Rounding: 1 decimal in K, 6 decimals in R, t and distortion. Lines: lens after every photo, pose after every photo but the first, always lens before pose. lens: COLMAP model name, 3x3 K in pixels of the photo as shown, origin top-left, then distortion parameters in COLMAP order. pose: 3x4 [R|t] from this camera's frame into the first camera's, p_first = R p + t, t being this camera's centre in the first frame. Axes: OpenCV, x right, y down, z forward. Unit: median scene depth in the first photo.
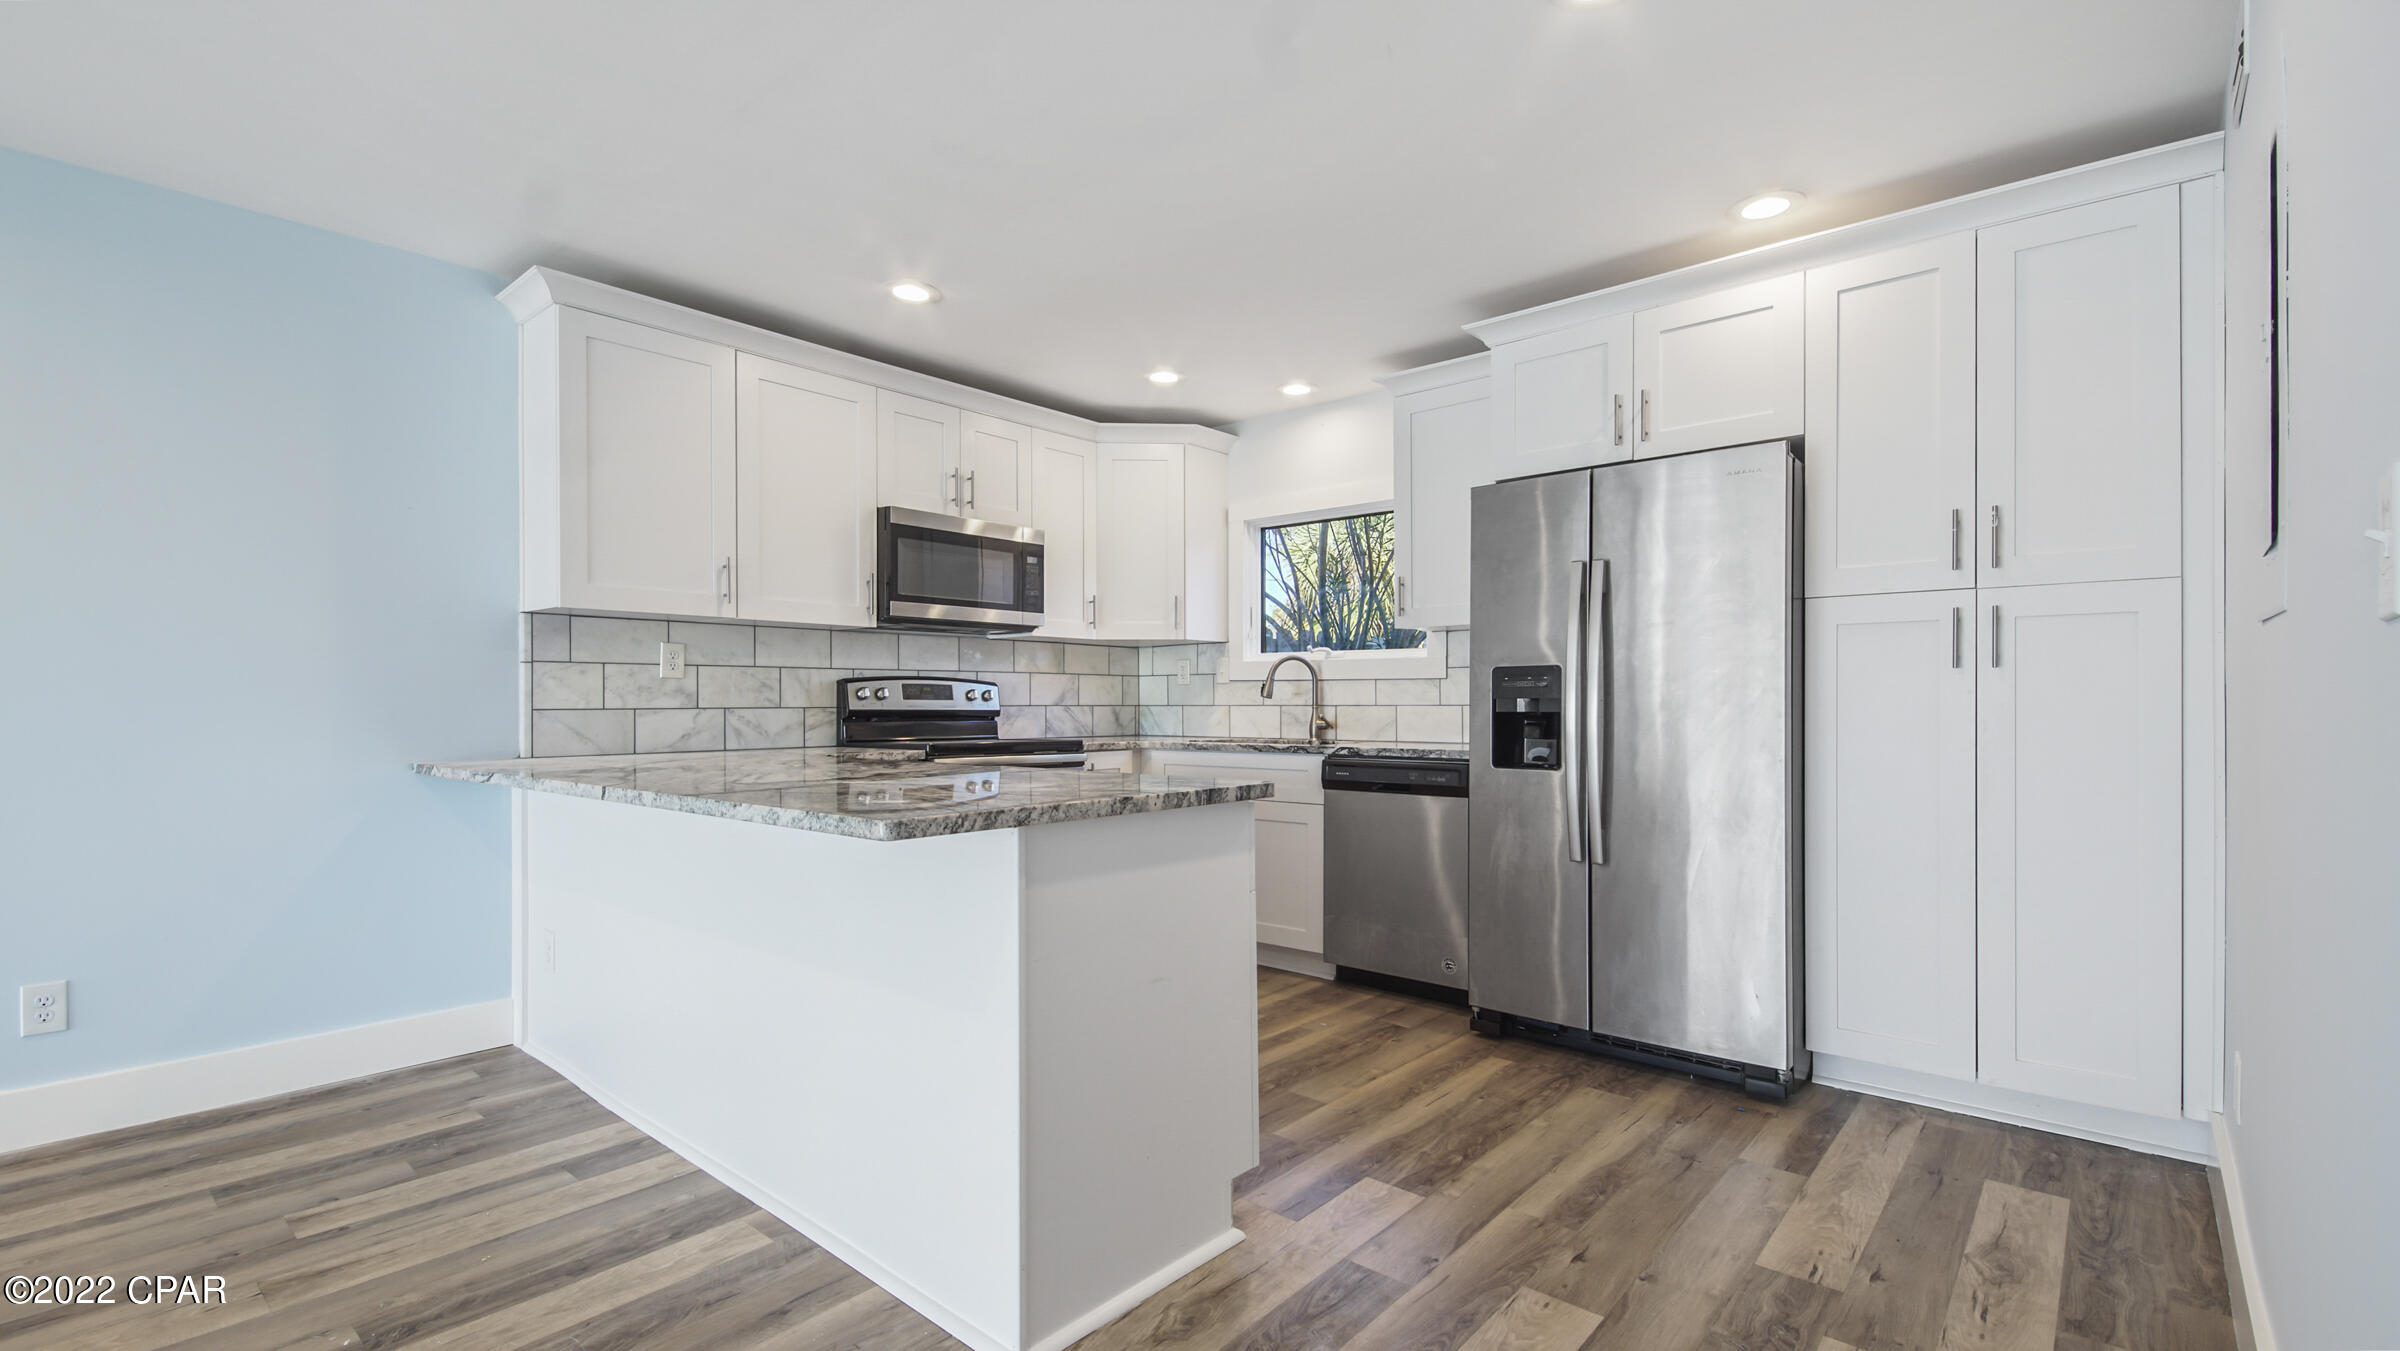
lens RADIAL K [[1075.9, 0, 1146.8], [0, 1075.9, 715.1], [0, 0, 1]] dist [0.006928, -0.000833]
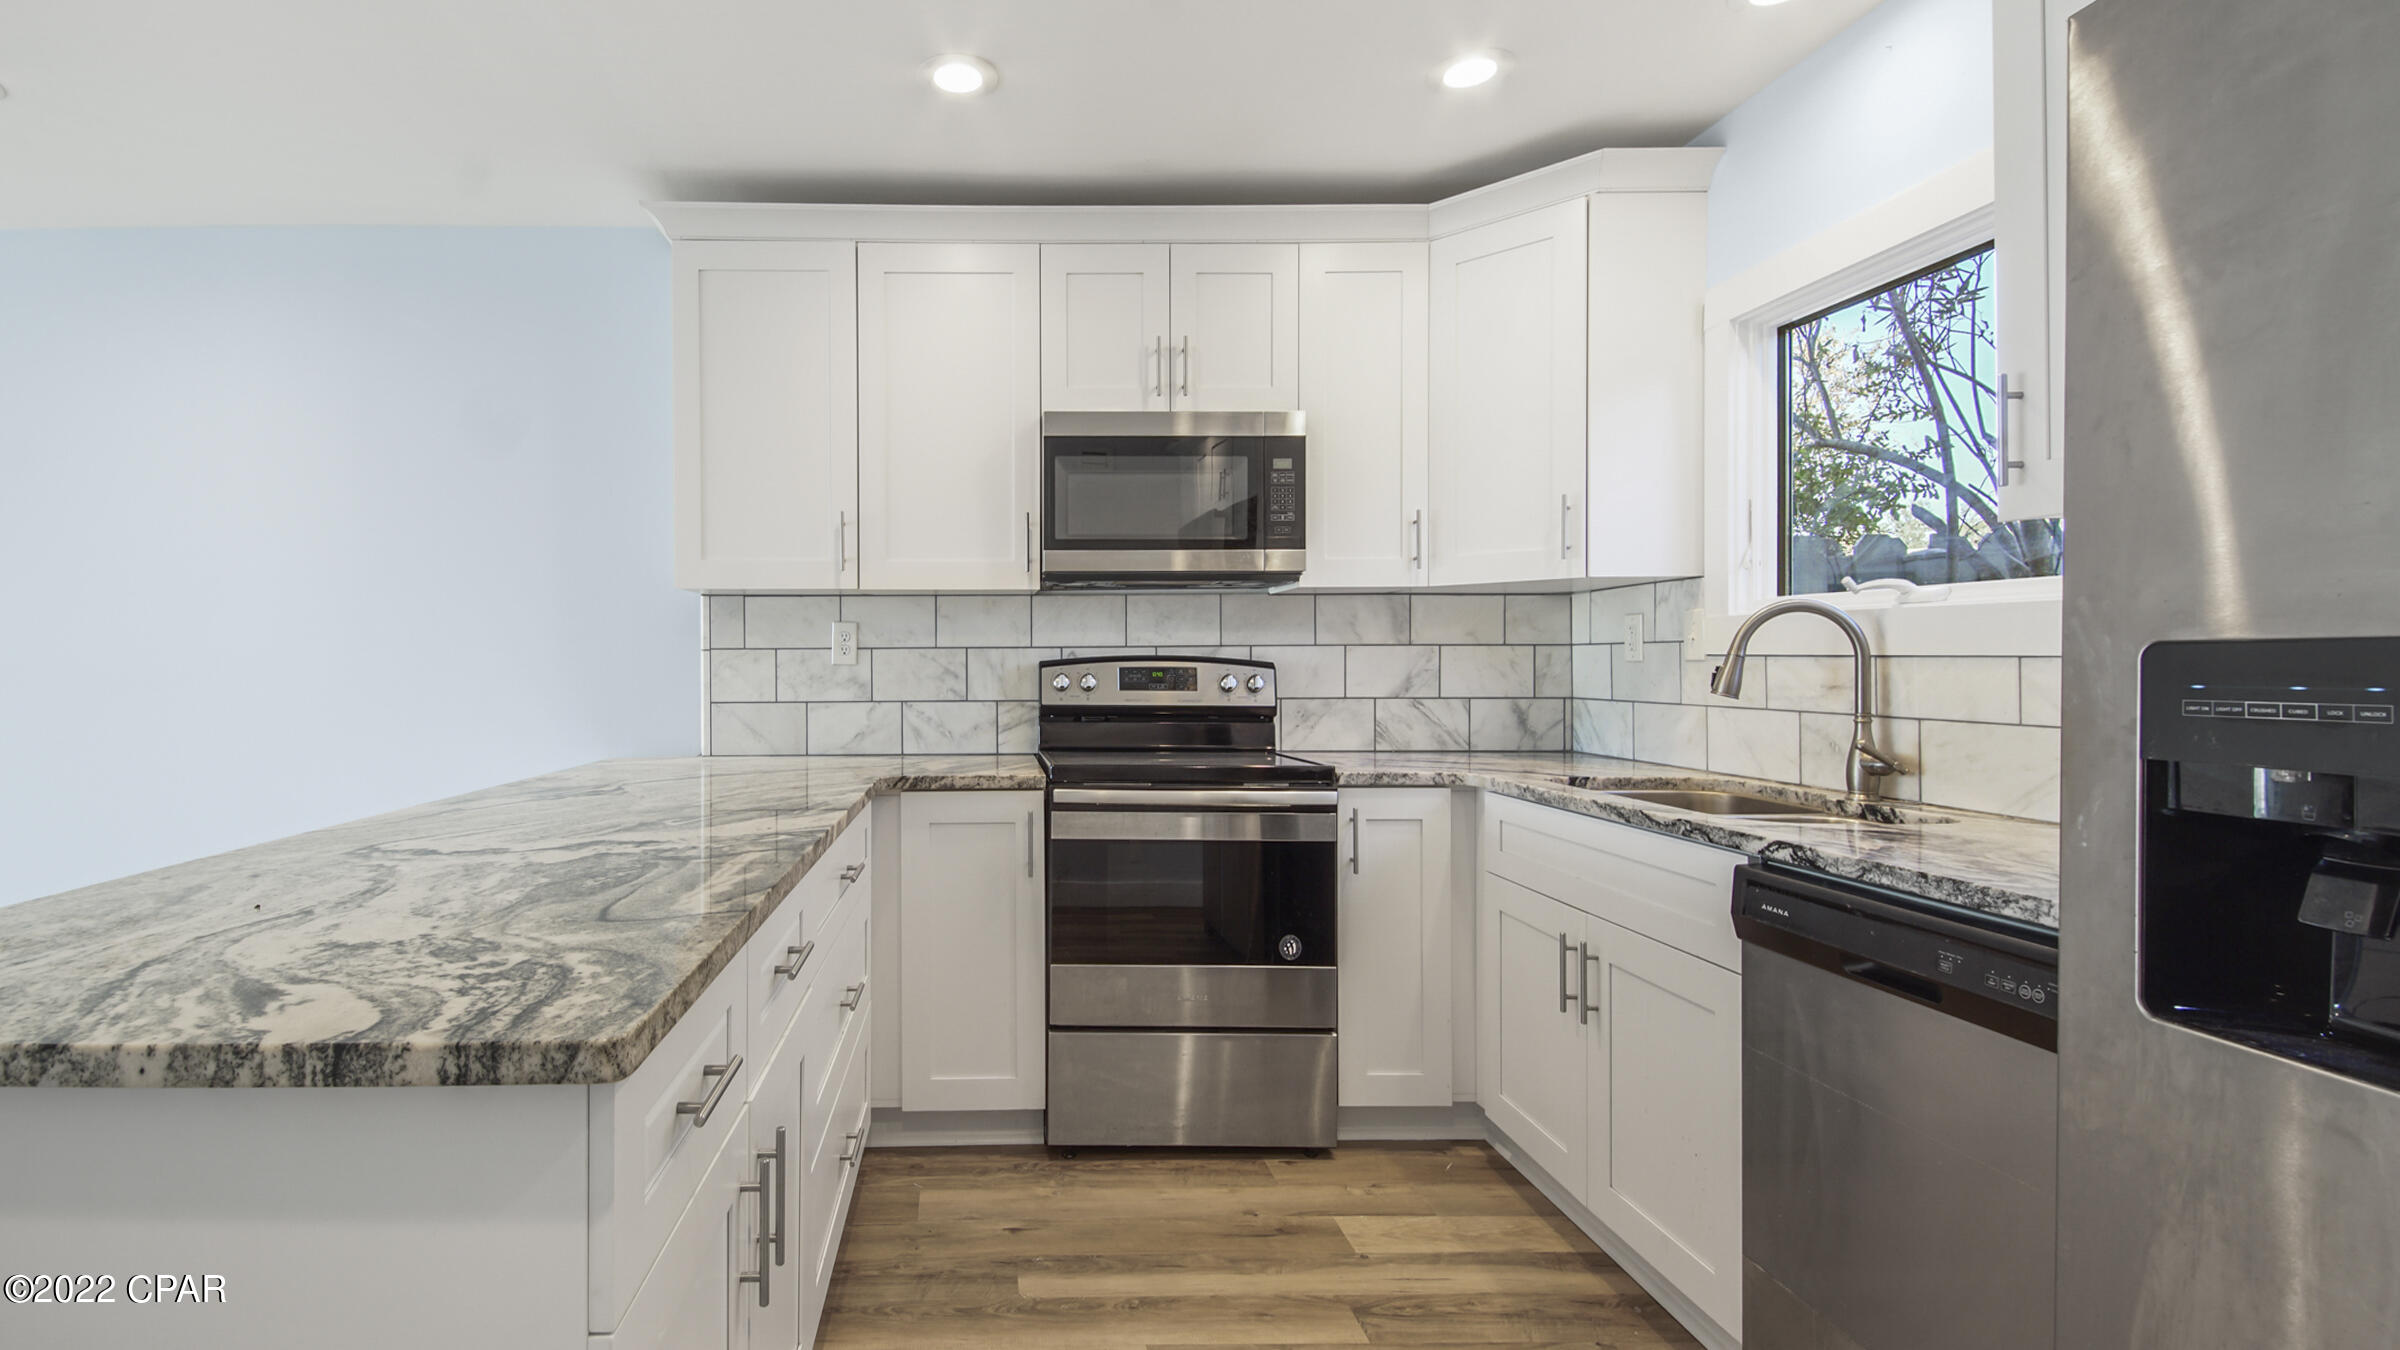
lens RADIAL K [[1075.9, 0, 1183.2], [0, 1075.9, 661.9], [0, 0, 1]] dist [0.006928, -0.000833]
pose [[0.697490, 0.000440, -0.716594, 0.296569], [0.000853, 0.999999, 0.001445, -0.033736], [0.716594, -0.001619, 0.697489, 0.550557]]
